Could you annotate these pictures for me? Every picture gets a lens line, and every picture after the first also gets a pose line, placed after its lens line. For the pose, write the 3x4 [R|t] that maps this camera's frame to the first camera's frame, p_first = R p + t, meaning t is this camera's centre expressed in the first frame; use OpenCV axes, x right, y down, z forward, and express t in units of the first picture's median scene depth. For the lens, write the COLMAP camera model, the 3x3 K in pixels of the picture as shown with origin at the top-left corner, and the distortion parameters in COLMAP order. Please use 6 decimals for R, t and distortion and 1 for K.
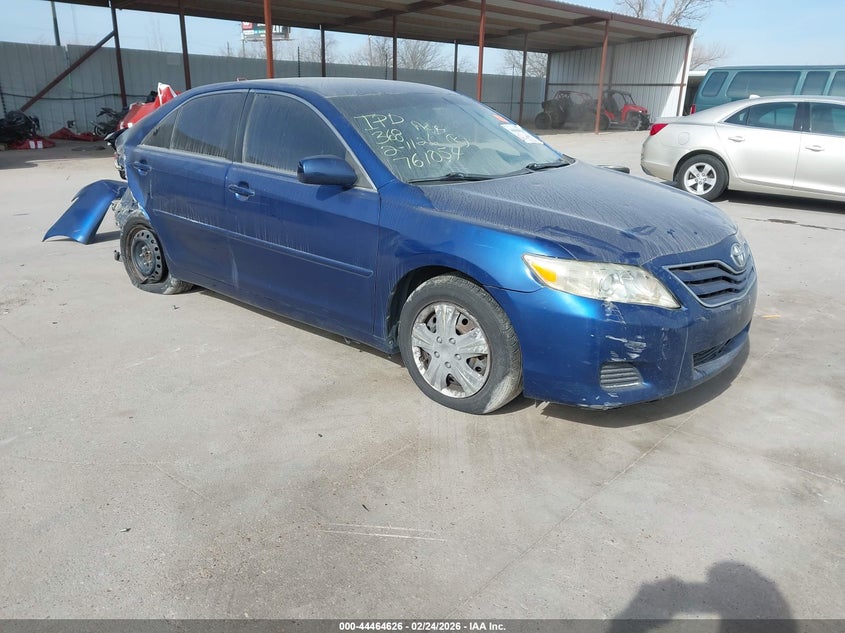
lens RADIAL K [[639.7, 0, 421.5], [0, 639.7, 318.4], [0, 0, 1]] dist [0.004145, -0.001350]
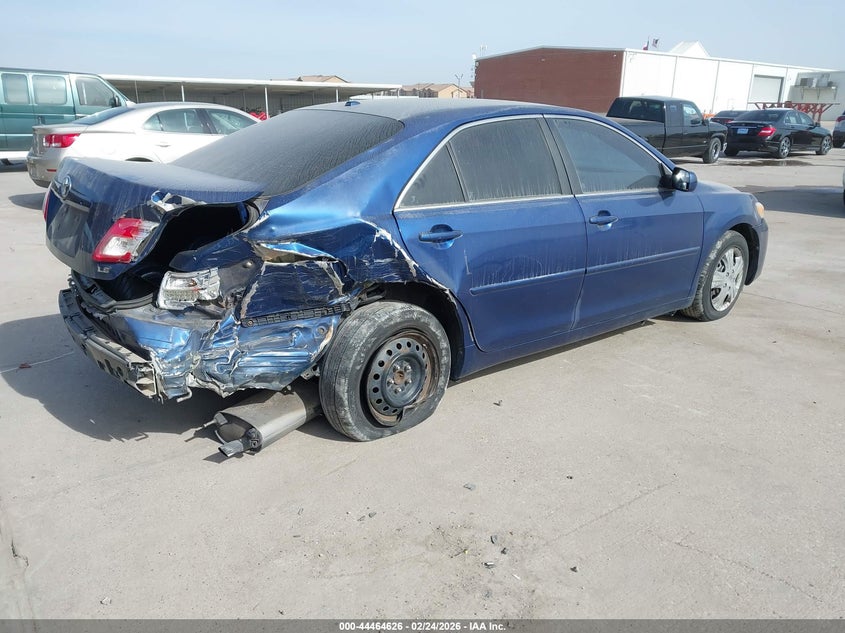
lens RADIAL K [[639.7, 0, 422.1], [0, 639.7, 313.9], [0, 0, 1]] dist [0.004145, -0.001350]
pose [[0.216748, -0.315321, 0.923901, -1.247841], [0.316162, 0.918066, 0.239158, -0.378584], [-0.923613, 0.240266, 0.298681, 0.976642]]
